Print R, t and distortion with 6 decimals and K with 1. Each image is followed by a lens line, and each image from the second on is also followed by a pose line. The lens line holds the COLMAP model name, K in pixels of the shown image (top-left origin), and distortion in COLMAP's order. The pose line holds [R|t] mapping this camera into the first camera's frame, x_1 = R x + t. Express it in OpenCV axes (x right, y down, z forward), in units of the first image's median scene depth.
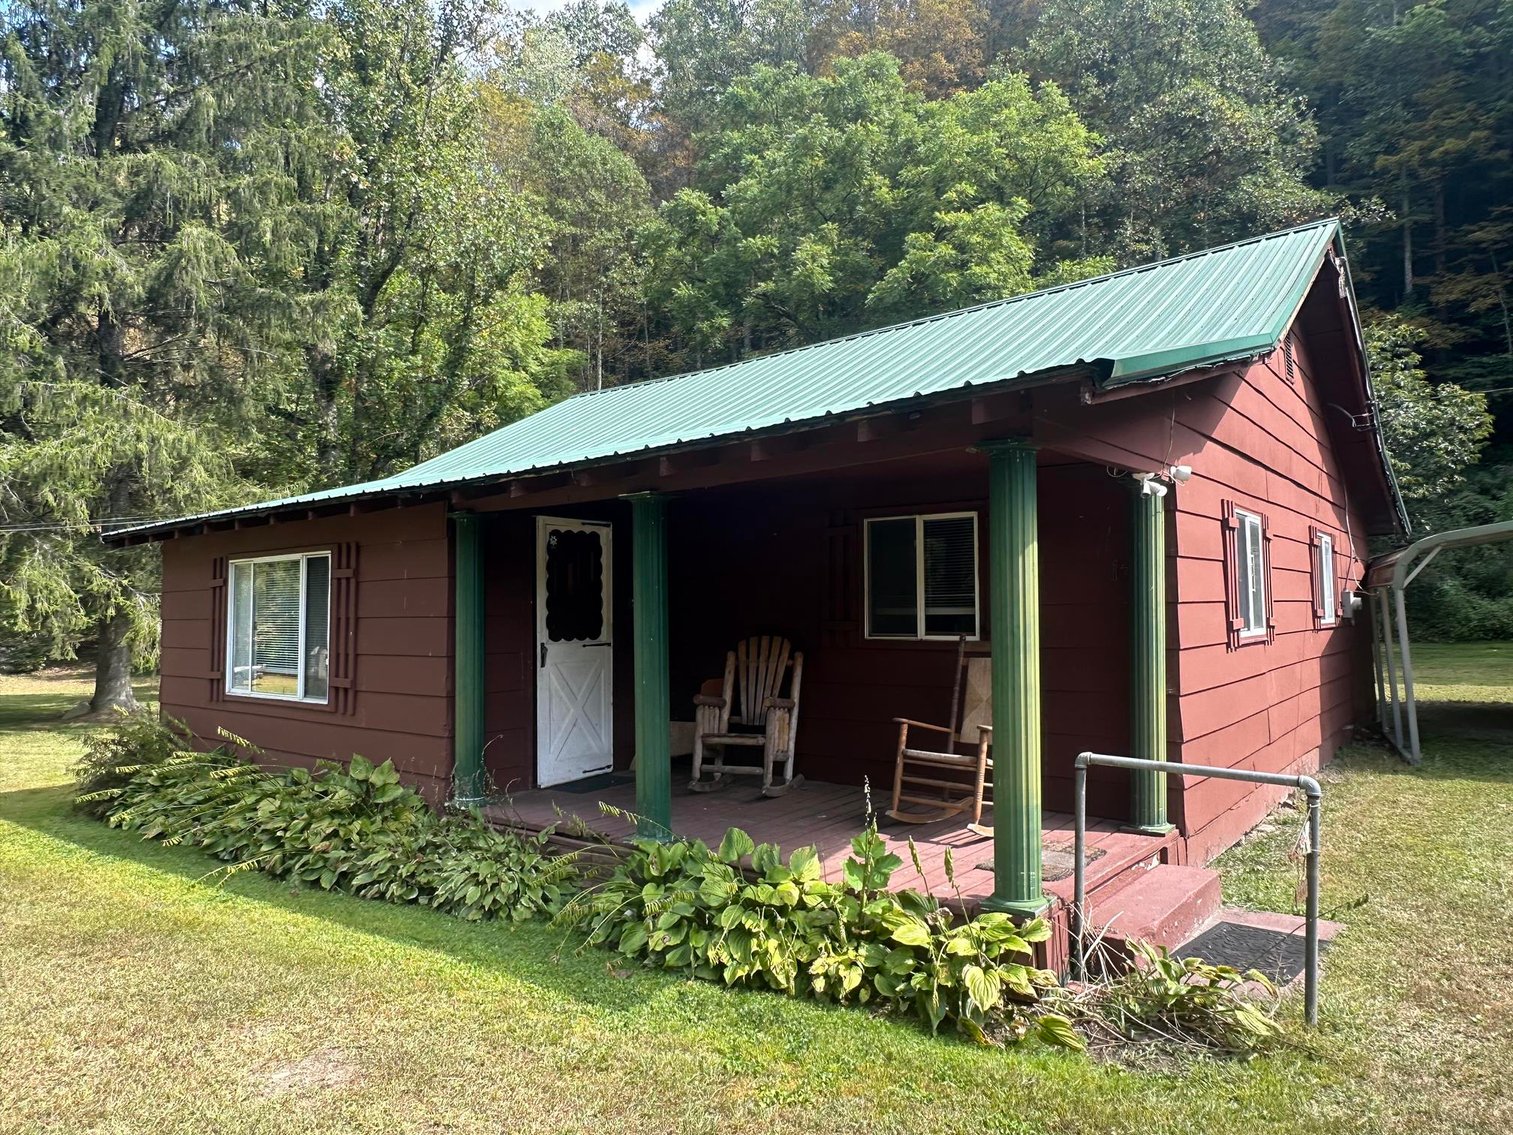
lens RADIAL K [[966.0, 0, 756.5], [0, 966.0, 567.5], [0, 0, 1]] dist [0.000323, 0.004123]
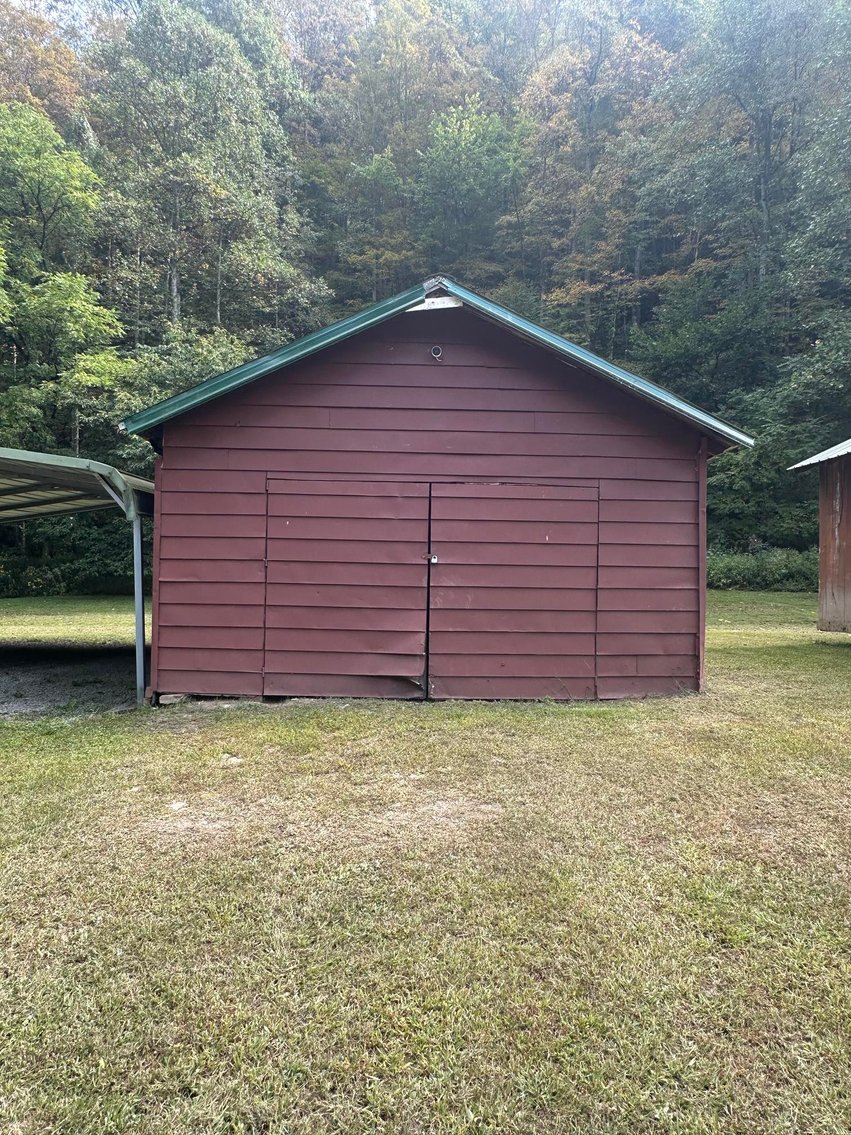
lens RADIAL K [[724.6, 0, 422.2], [0, 724.6, 558.2], [0, 0, 1]] dist [0.000323, 0.004123]
pose [[0.891981, 0.034284, 0.450771, 0.328294], [-0.042290, 0.999076, 0.007697, 0.002628], [-0.450091, -0.025929, 0.892606, 0.006658]]
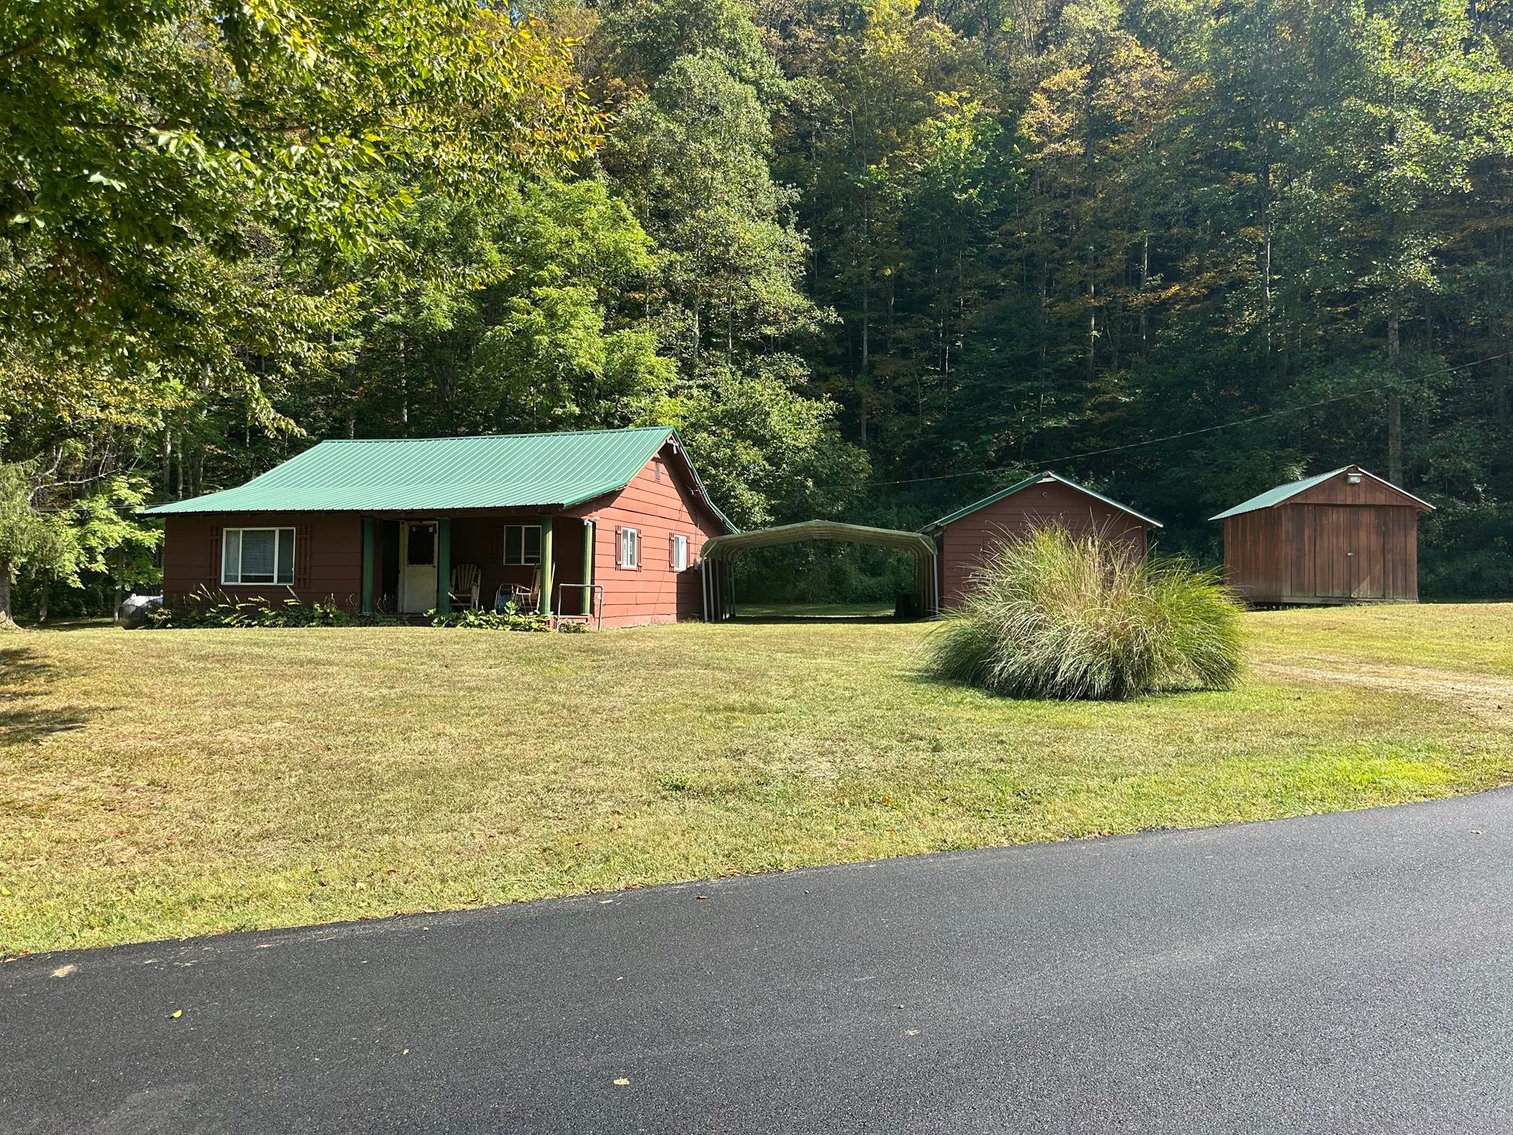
lens RADIAL K [[1085.2, 0, 722.9], [0, 1085.2, 563.2], [0, 0, 1]] dist [0.013070, -0.006730]
pose [[0.932865, 0.030494, 0.358933, -0.094074], [-0.033708, 0.999428, 0.002697, 0.006925], [-0.358646, -0.014615, 0.933359, -0.490555]]
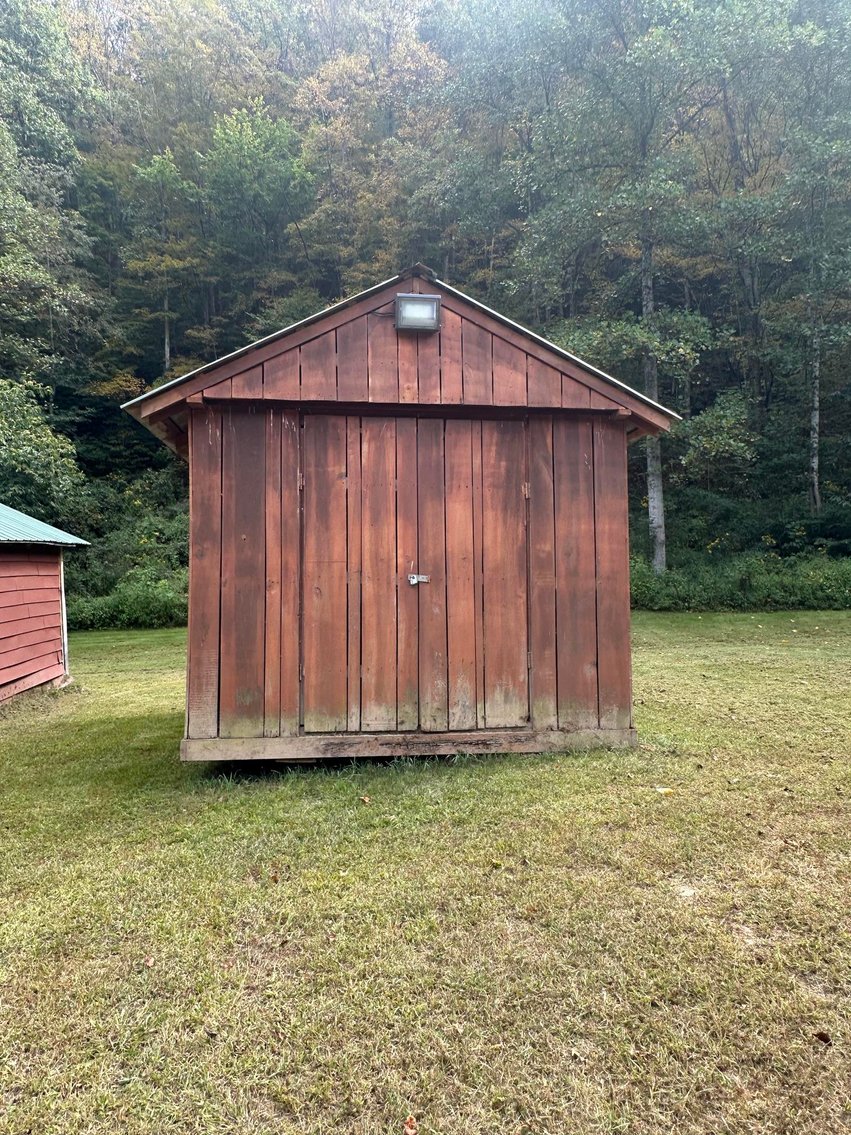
lens RADIAL K [[724.6, 0, 422.2], [0, 724.6, 558.2], [0, 0, 1]] dist [0.000323, 0.004123]
pose [[0.838701, 0.015597, 0.544369, 0.525239], [-0.011009, 0.999871, -0.011687, -0.015301], [-0.544481, 0.003808, 0.838764, -0.048201]]
